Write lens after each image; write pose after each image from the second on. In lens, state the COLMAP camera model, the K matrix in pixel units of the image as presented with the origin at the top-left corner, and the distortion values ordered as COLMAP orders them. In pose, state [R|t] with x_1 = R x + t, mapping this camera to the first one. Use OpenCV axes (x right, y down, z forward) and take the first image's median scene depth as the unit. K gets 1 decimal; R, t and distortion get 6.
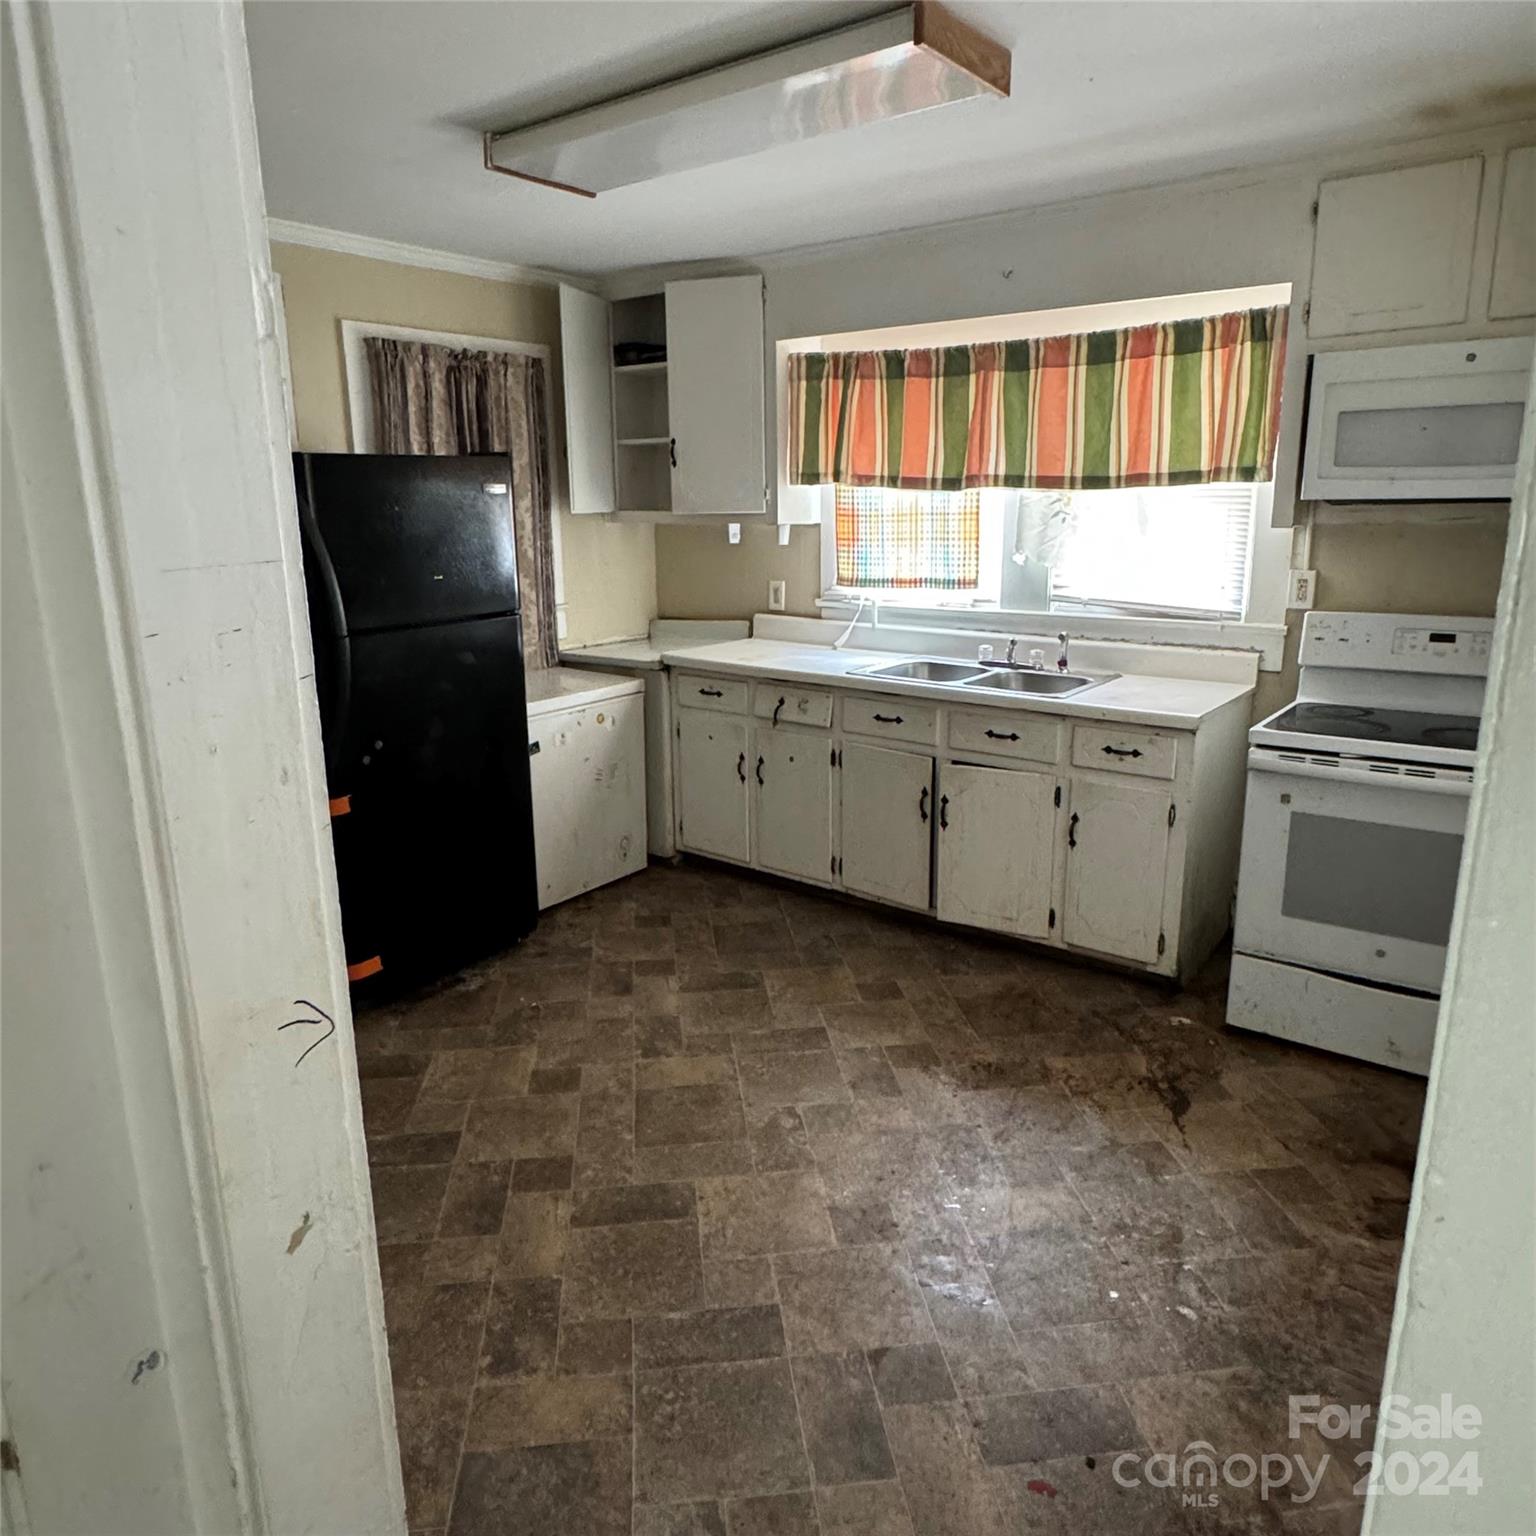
lens RADIAL K [[1107.9, 0, 769.2], [0, 1107.9, 762.2], [0, 0, 1]] dist [-0.004851, 0.003437]
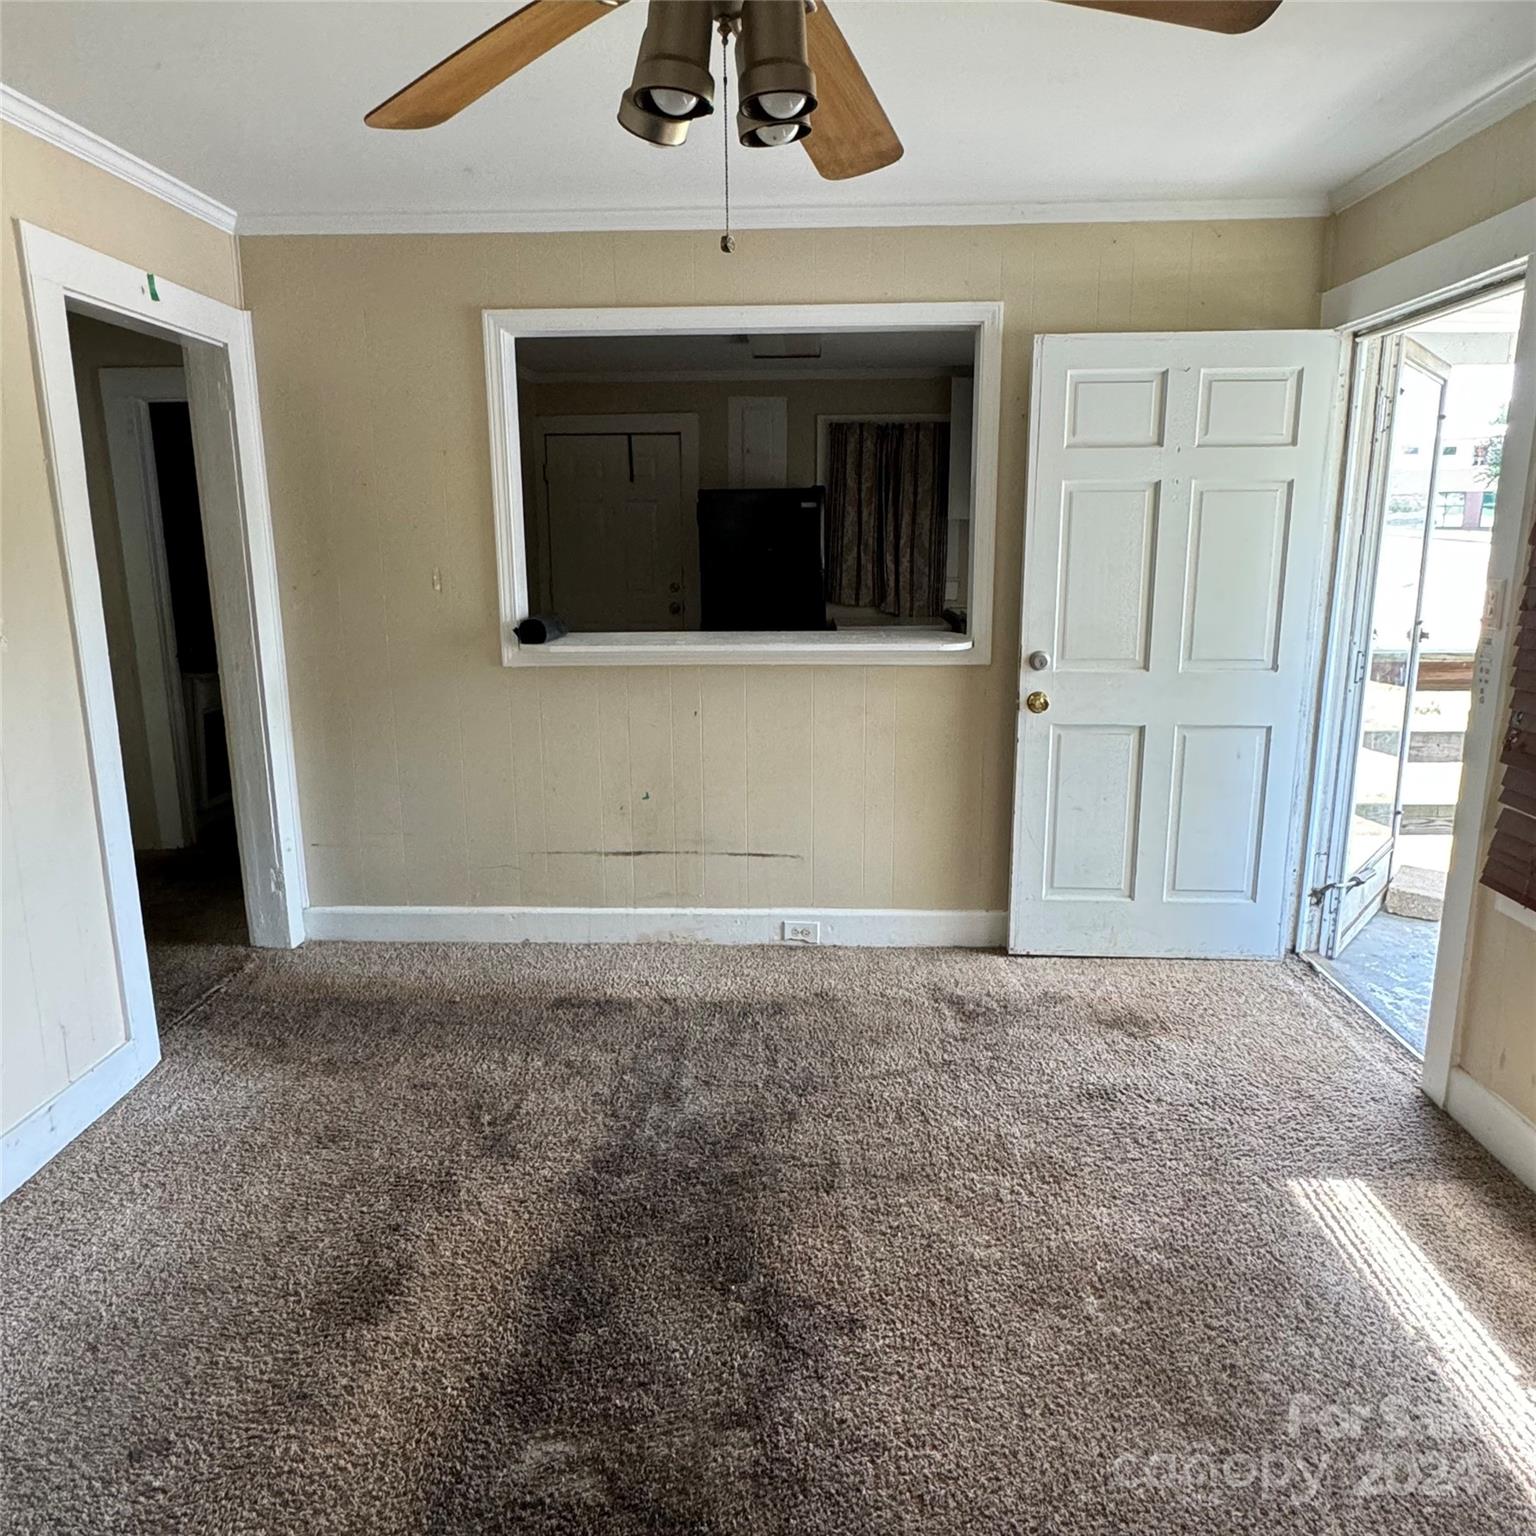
lens RADIAL K [[1107.9, 0, 771.0], [0, 1107.9, 763.5], [0, 0, 1]] dist [-0.004851, 0.003437]
pose [[0.584840, 0.182294, -0.790399, 1.178129], [-0.188122, 0.978334, 0.086441, 0.033542], [0.789032, 0.098137, 0.606463, -0.151141]]
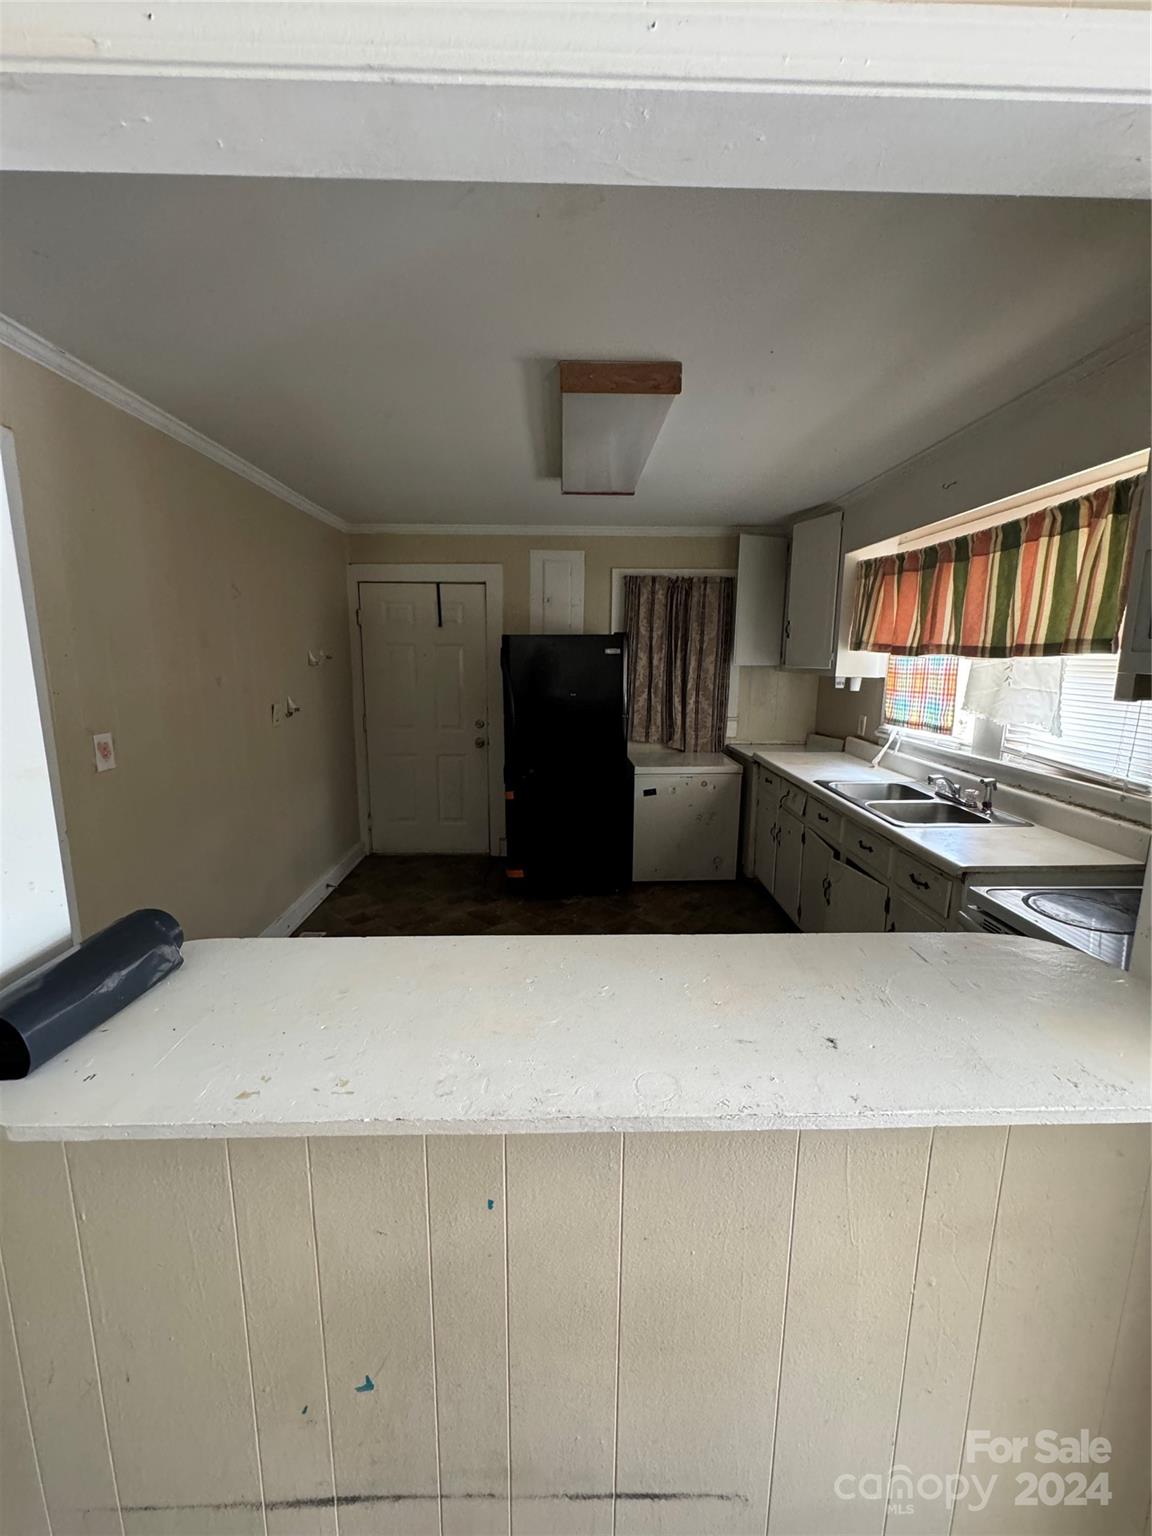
lens RADIAL K [[614.6, 0, 574.6], [0, 614.6, 765.9], [0, 0, 1]] dist [-0.002524, 0.000143]
pose [[0.625570, 0.155011, -0.764613, 0.499205], [-0.193676, 0.980239, 0.040268, -0.074351], [0.755746, 0.122897, 0.643230, 0.262291]]
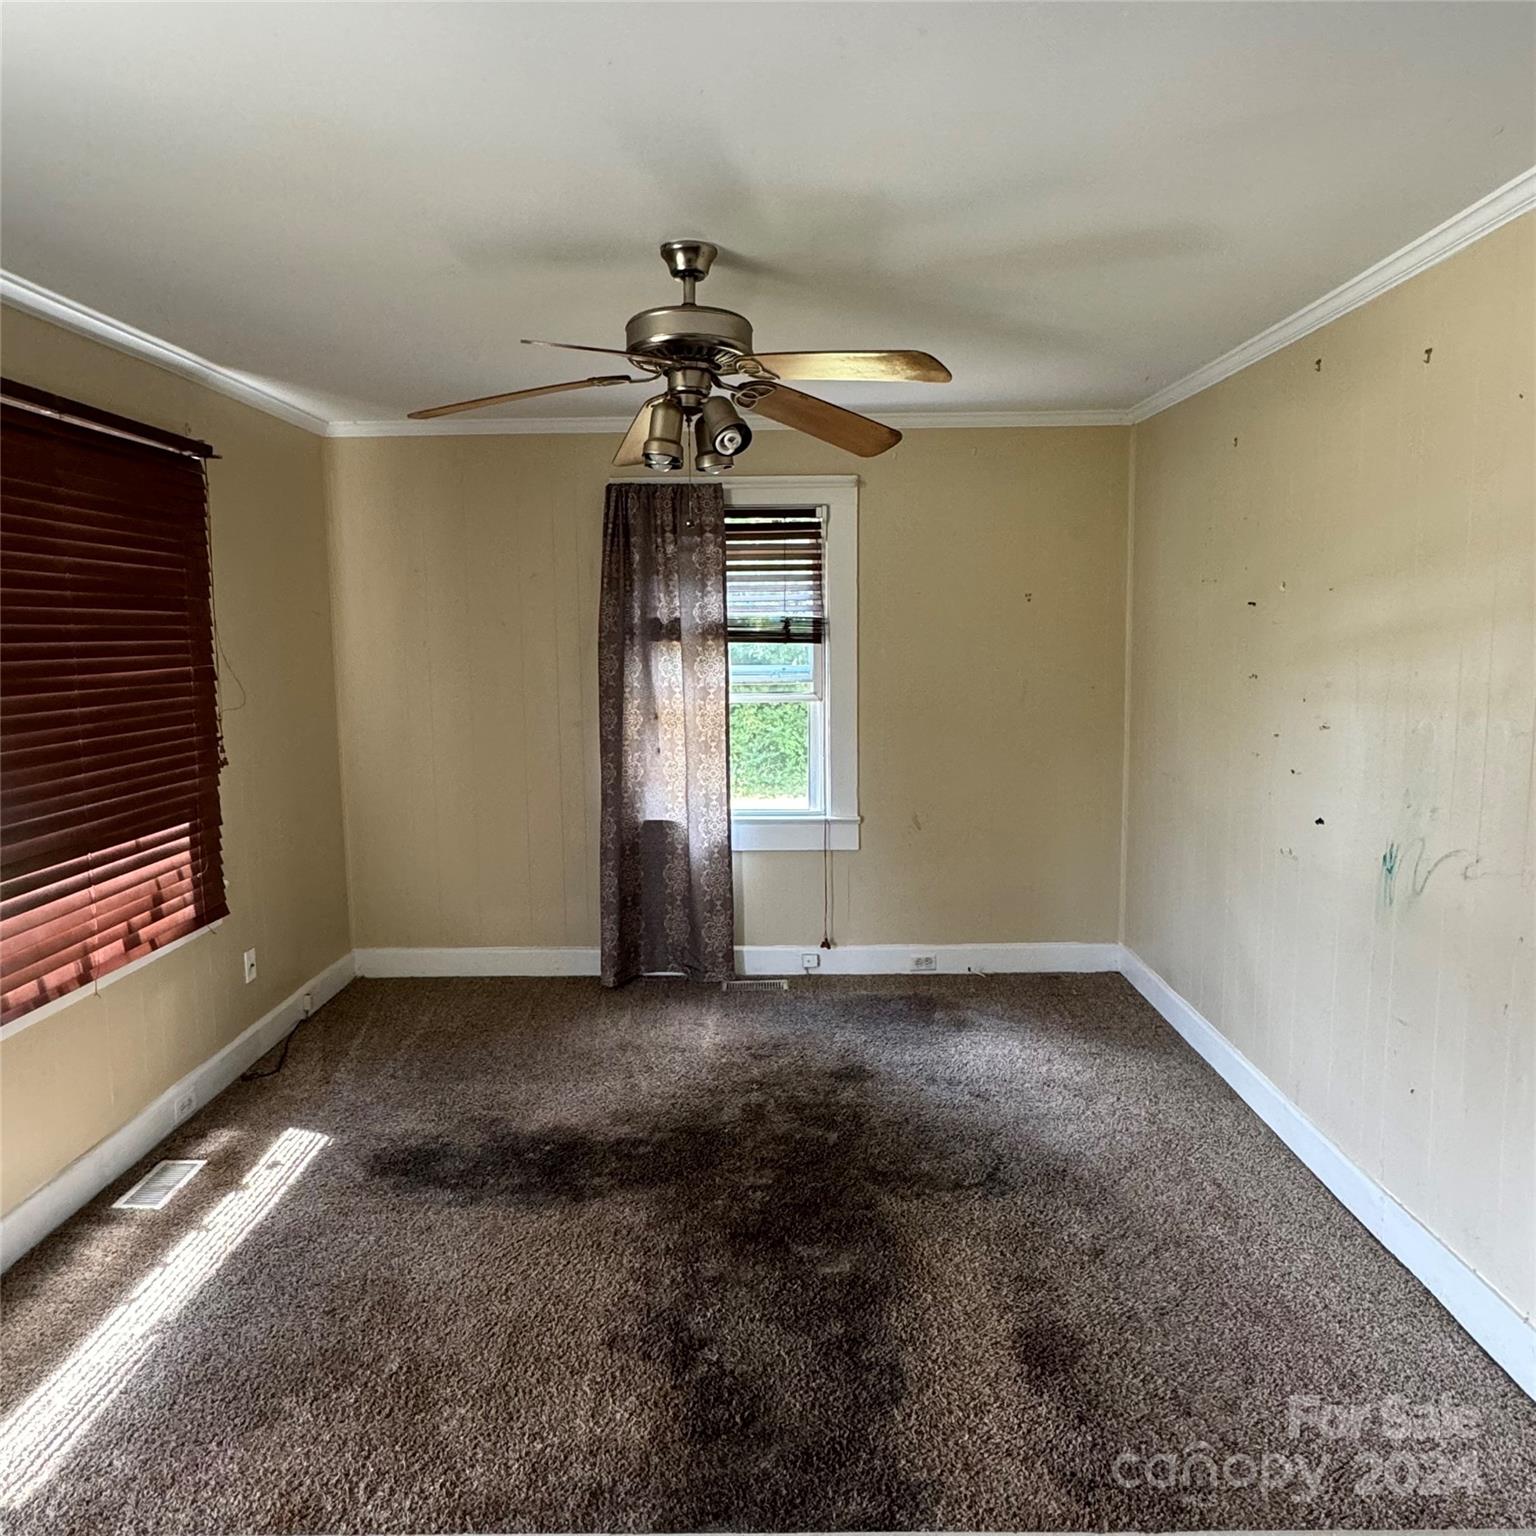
lens RADIAL K [[1107.9, 0, 768.7], [0, 1107.9, 768.1], [0, 0, 1]] dist [-0.004851, 0.003437]
pose [[-0.602546, -0.069633, 0.795041, 0.273447], [0.207220, 0.948371, 0.240110, -0.109089], [-0.770713, 0.309426, -0.557008, 0.425940]]
